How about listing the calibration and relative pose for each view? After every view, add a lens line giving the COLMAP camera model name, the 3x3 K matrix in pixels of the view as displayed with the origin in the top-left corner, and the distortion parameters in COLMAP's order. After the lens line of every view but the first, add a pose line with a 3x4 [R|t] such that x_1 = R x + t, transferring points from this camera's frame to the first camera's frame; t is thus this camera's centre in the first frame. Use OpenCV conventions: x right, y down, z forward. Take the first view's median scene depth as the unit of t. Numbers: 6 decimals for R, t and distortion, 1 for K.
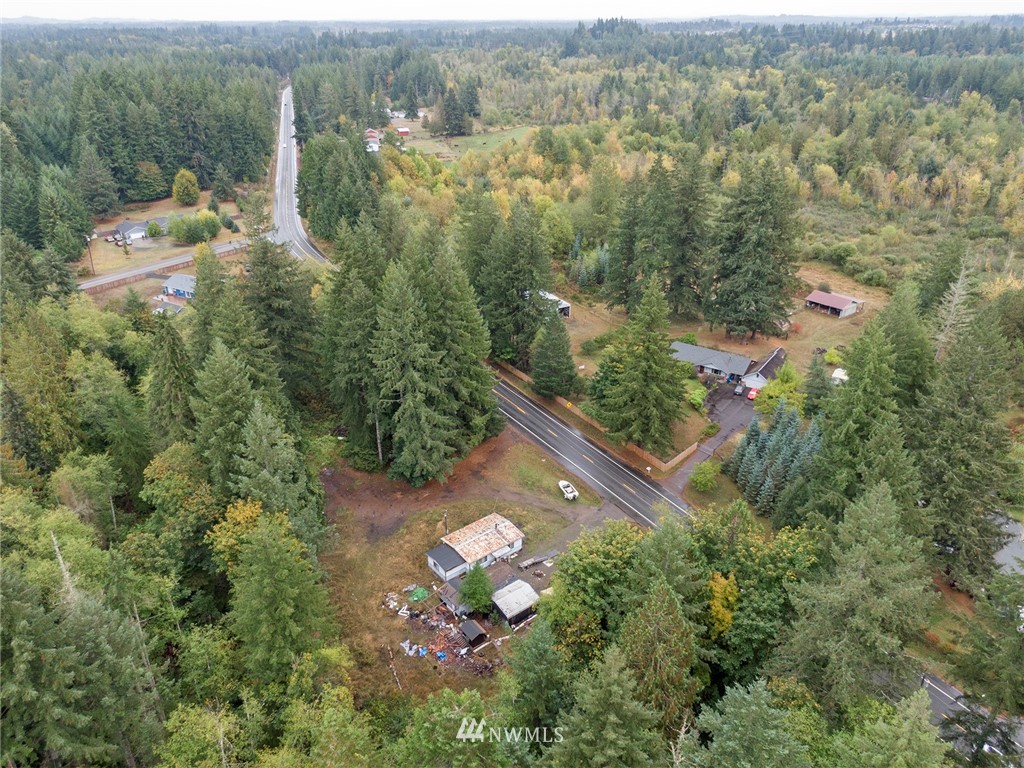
lens RADIAL K [[739.6, 0, 518.8], [0, 739.6, 385.2], [0, 0, 1]] dist [0.047265, -0.068675]
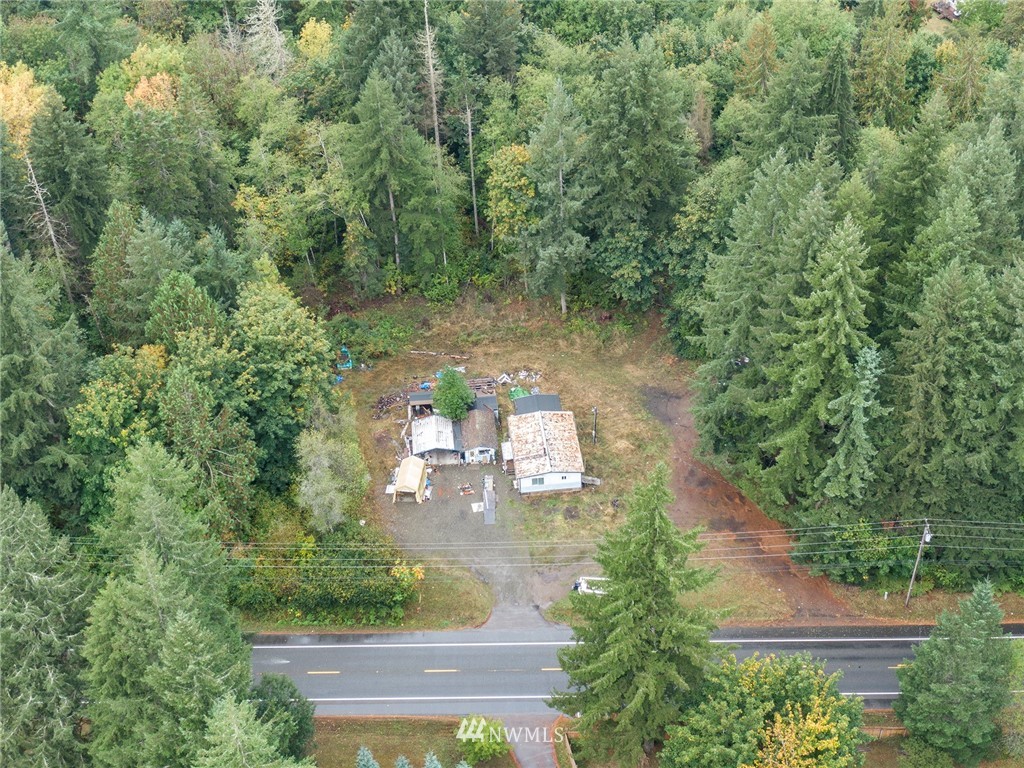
lens RADIAL K [[1456.5, 0, 513.6], [0, 1456.5, 385.3], [0, 0, 1]] dist [0.073458, -0.398645]
pose [[-0.550585, 0.535396, -0.640474, 0.739715], [-0.344410, 0.553203, 0.758517, -0.782528], [0.760419, 0.638214, -0.120190, 0.948160]]
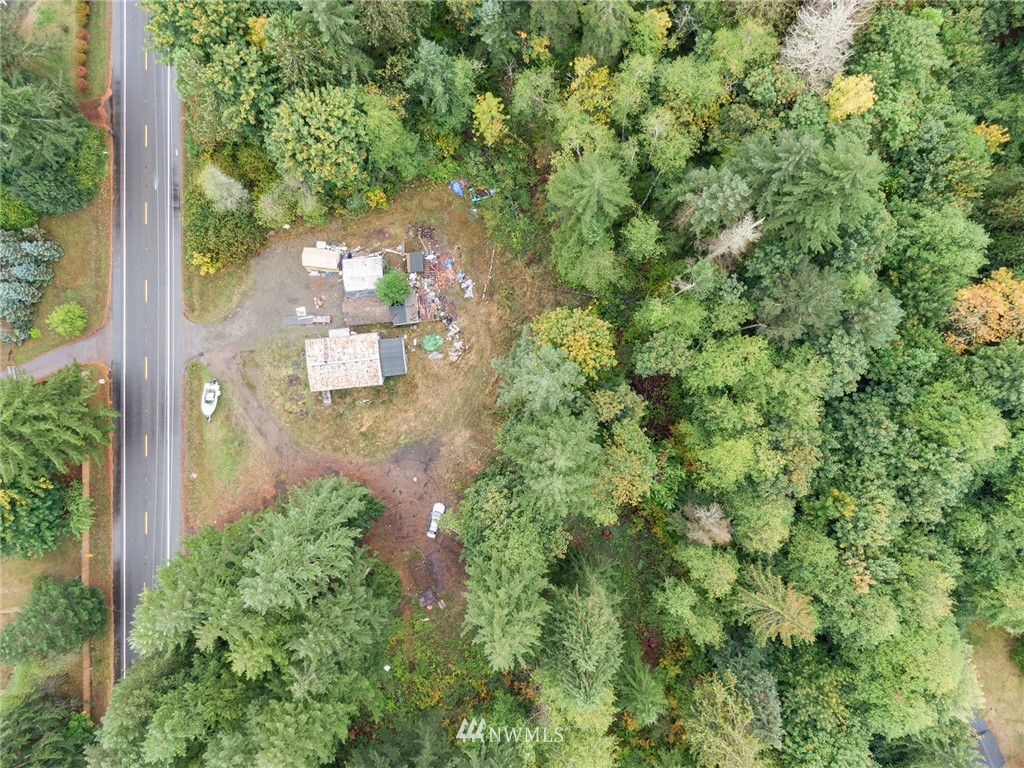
lens RADIAL K [[746.8, 0, 520.7], [0, 746.8, 376.7], [0, 0, 1]] dist [0.047527, -0.075026]
pose [[-0.836810, -0.547269, 0.015645, -0.224629], [0.262962, -0.376694, 0.888230, -0.506468], [-0.480208, 0.747394, 0.459133, 0.395380]]
